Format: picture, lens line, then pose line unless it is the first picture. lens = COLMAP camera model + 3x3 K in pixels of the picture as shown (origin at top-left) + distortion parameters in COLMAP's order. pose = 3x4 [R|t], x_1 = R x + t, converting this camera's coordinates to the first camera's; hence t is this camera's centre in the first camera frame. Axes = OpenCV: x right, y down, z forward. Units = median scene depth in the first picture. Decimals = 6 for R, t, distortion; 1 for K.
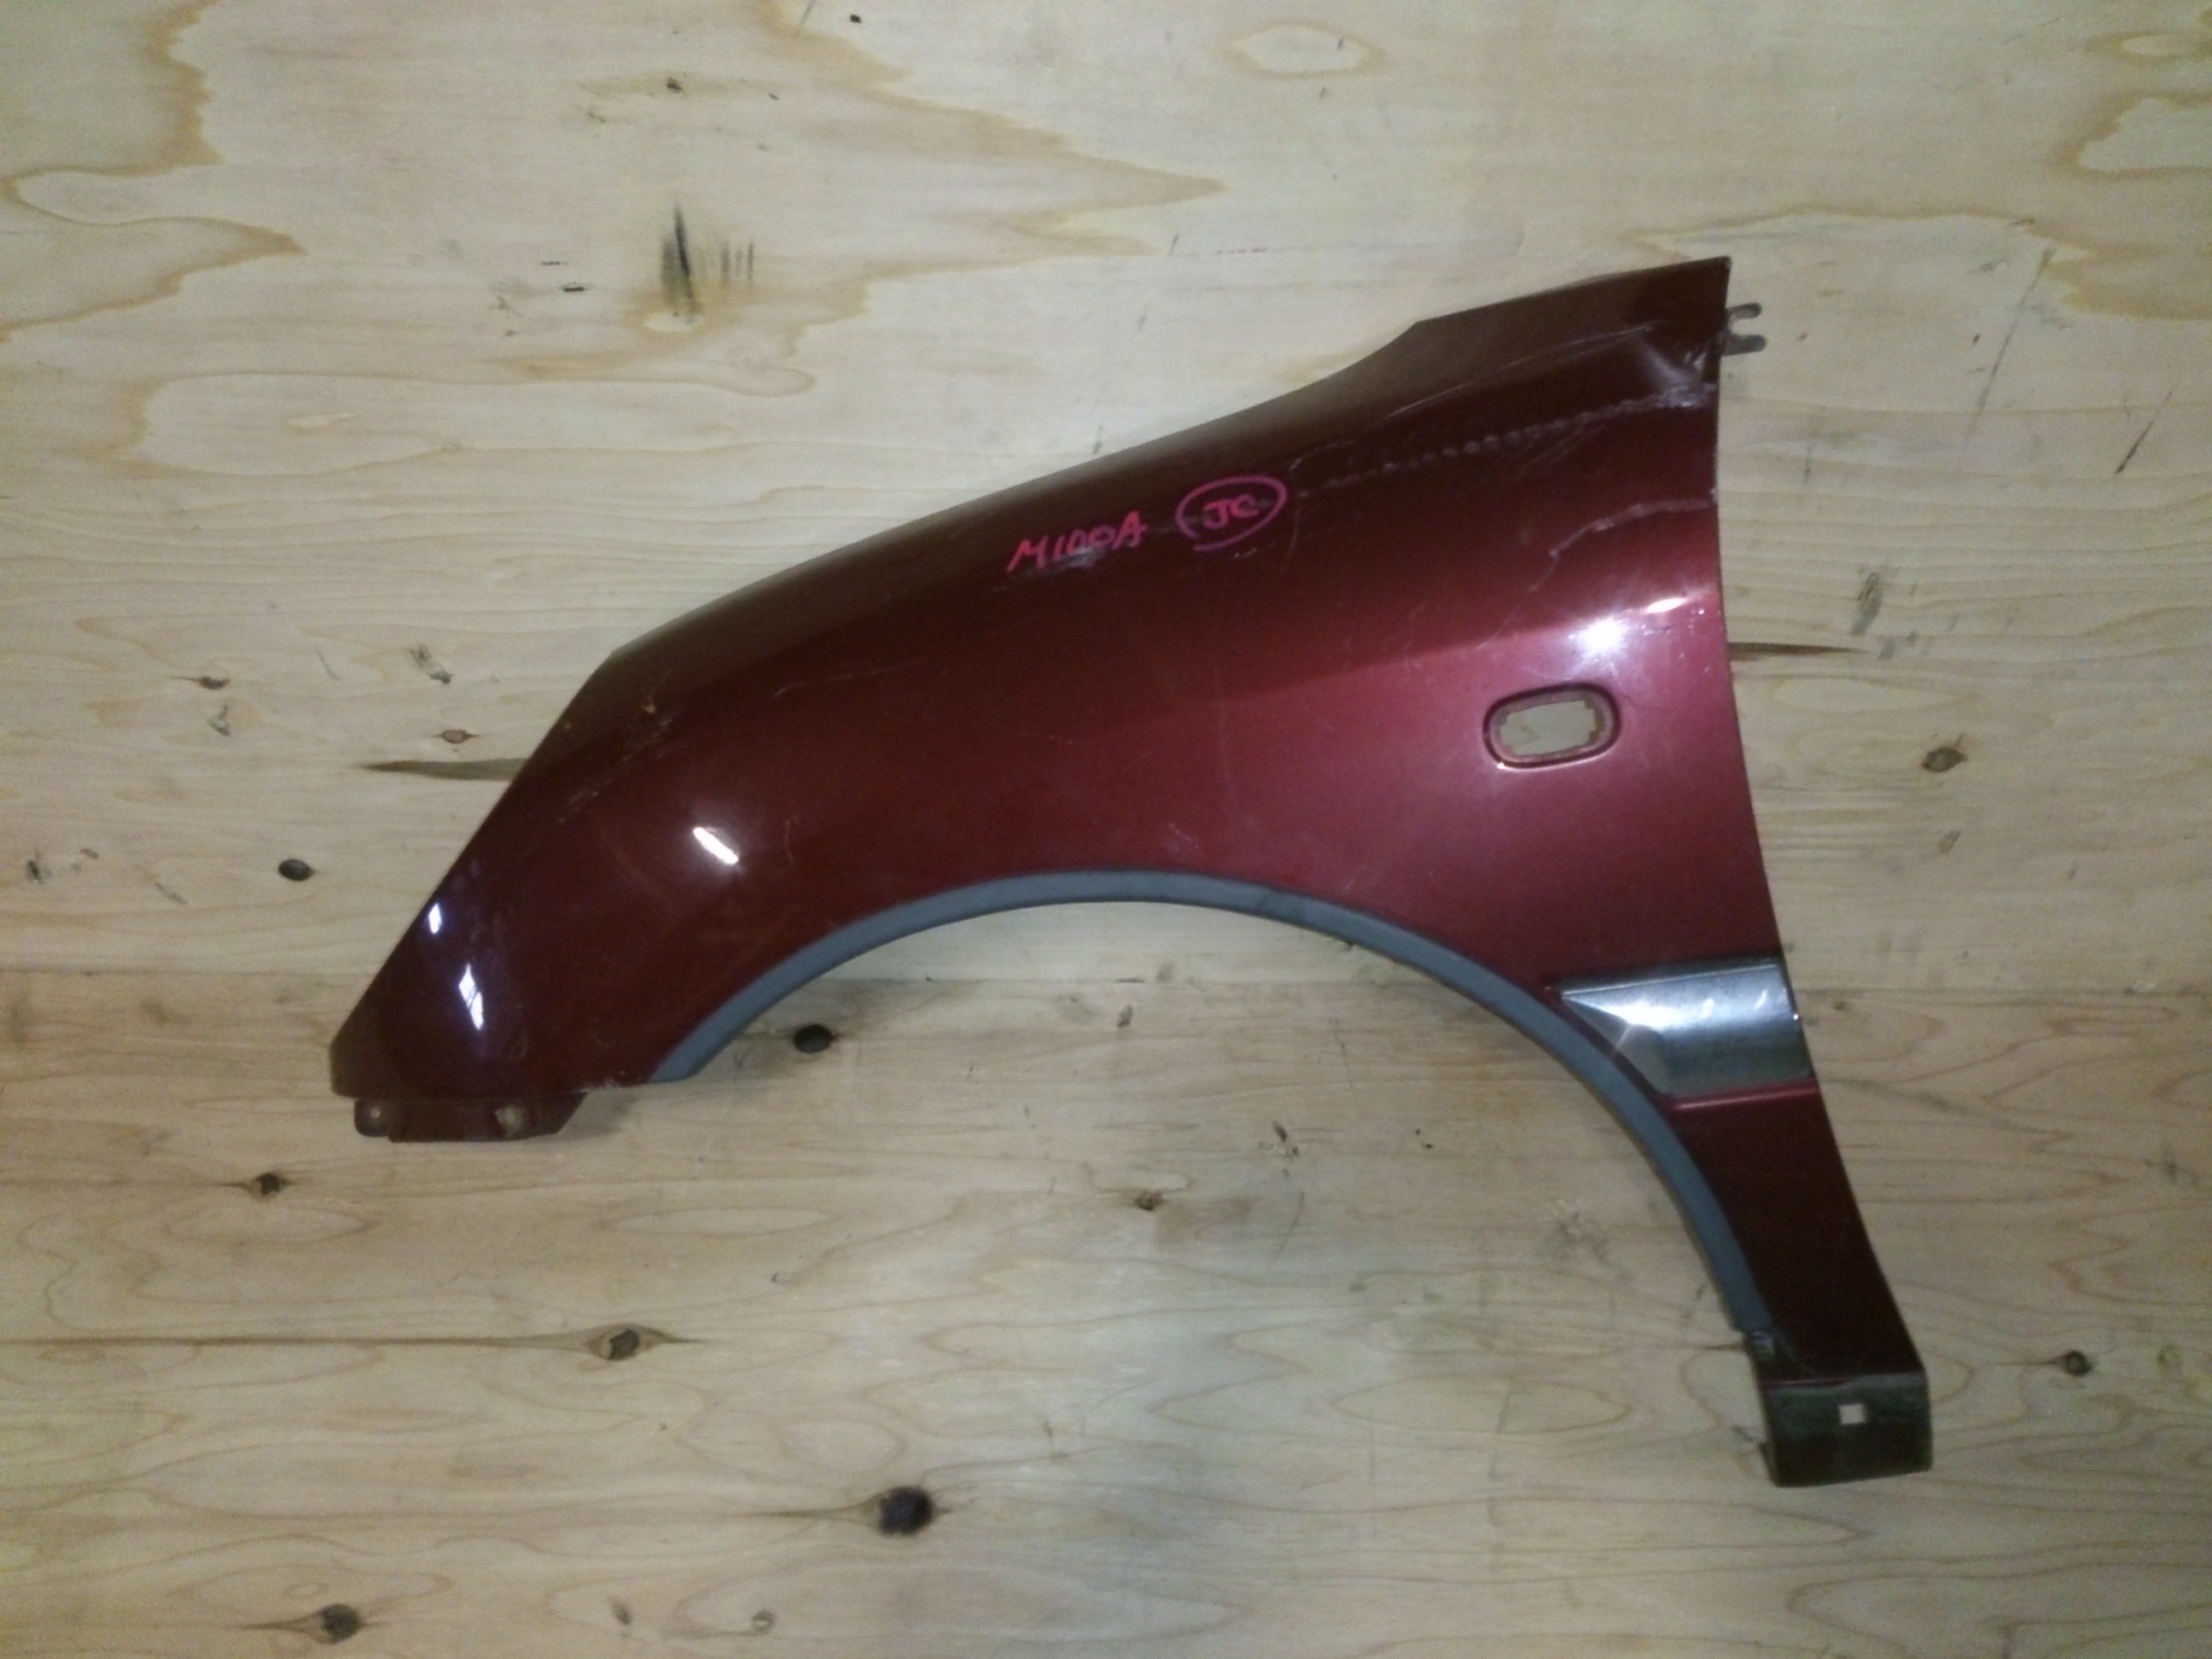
lens RADIAL K [[2094.2, 0, 1099.7], [0, 2094.2, 813.8], [0, 0, 1]] dist [0.103573, -0.245845]
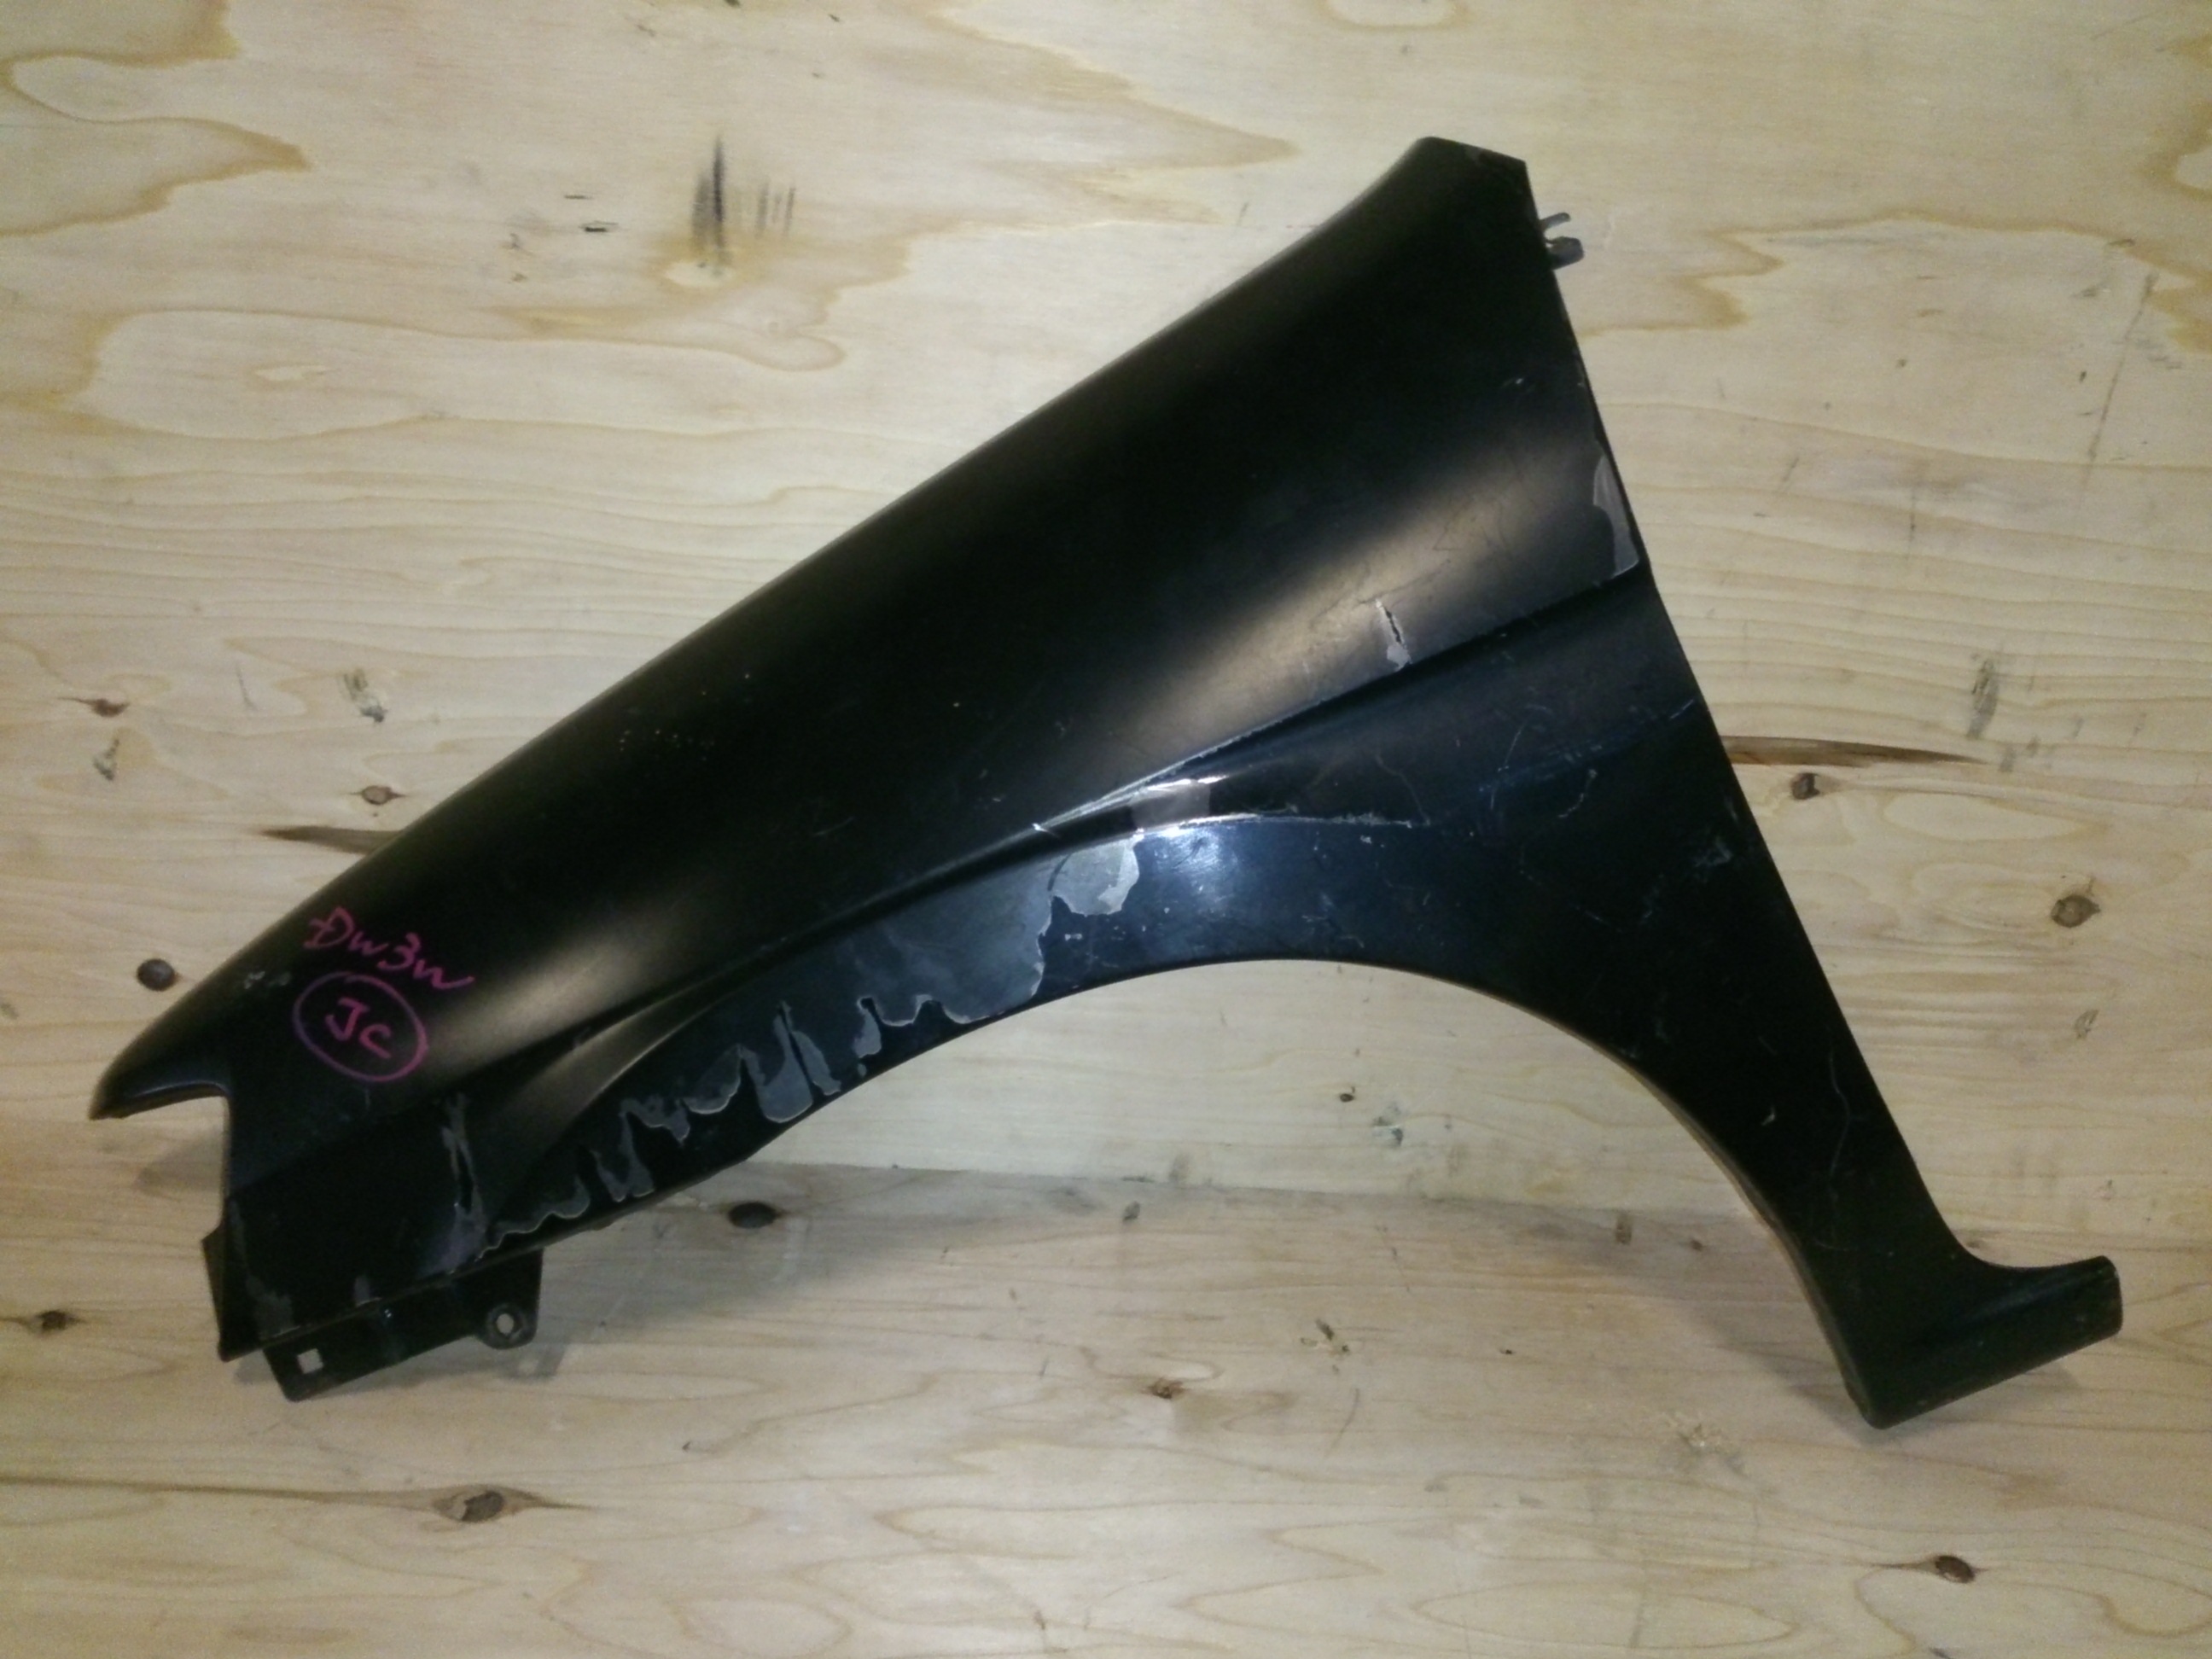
lens RADIAL K [[2125.3, 0, 1104.5], [0, 2125.3, 835.9], [0, 0, 1]] dist [0.106143, -0.262256]
pose [[0.998150, 0.049687, 0.035029, -0.040754], [-0.034063, 0.934355, -0.354711, 0.292694], [-0.050354, 0.352862, 0.934319, 0.181101]]
